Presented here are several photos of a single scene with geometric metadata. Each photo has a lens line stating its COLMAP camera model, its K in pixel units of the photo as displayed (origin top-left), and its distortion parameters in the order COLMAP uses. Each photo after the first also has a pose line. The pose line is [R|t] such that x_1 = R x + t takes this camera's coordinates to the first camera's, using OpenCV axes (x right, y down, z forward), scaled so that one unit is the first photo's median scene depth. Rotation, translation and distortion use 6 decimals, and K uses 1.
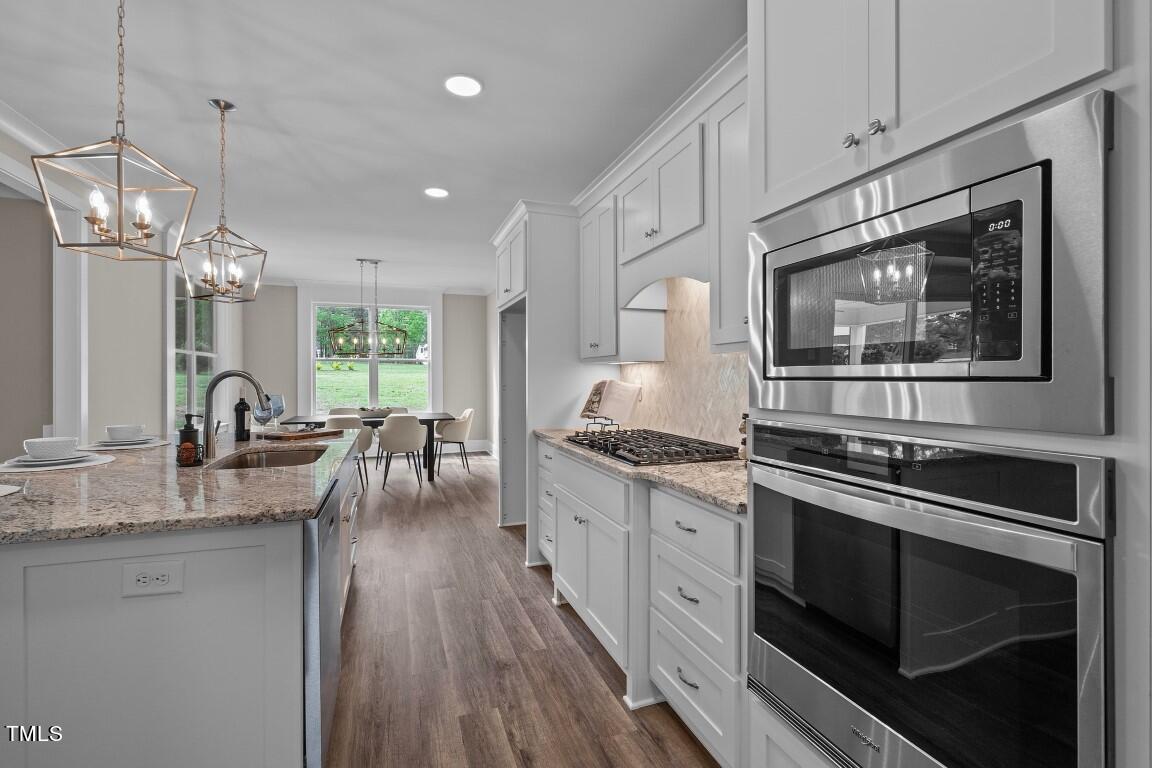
lens RADIAL K [[526.3, 0, 577.0], [0, 526.3, 376.8], [0, 0, 1]] dist [0.000370, 0.000459]
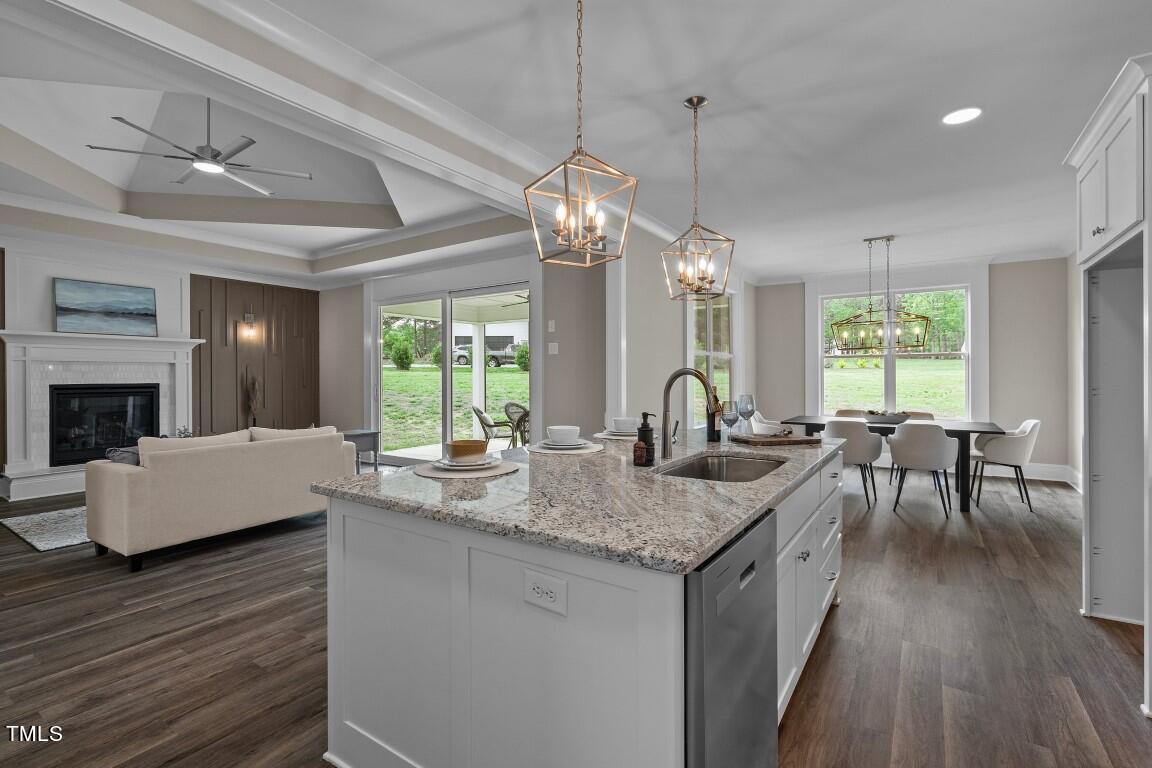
lens RADIAL K [[526.3, 0, 577.0], [0, 526.3, 376.8], [0, 0, 1]] dist [0.000370, 0.000459]
pose [[0.598758, 0.000780, -0.800929, -0.006258], [0.002173, 0.999994, 0.002598, -0.000098], [0.800927, -0.003296, 0.598753, 0.134084]]
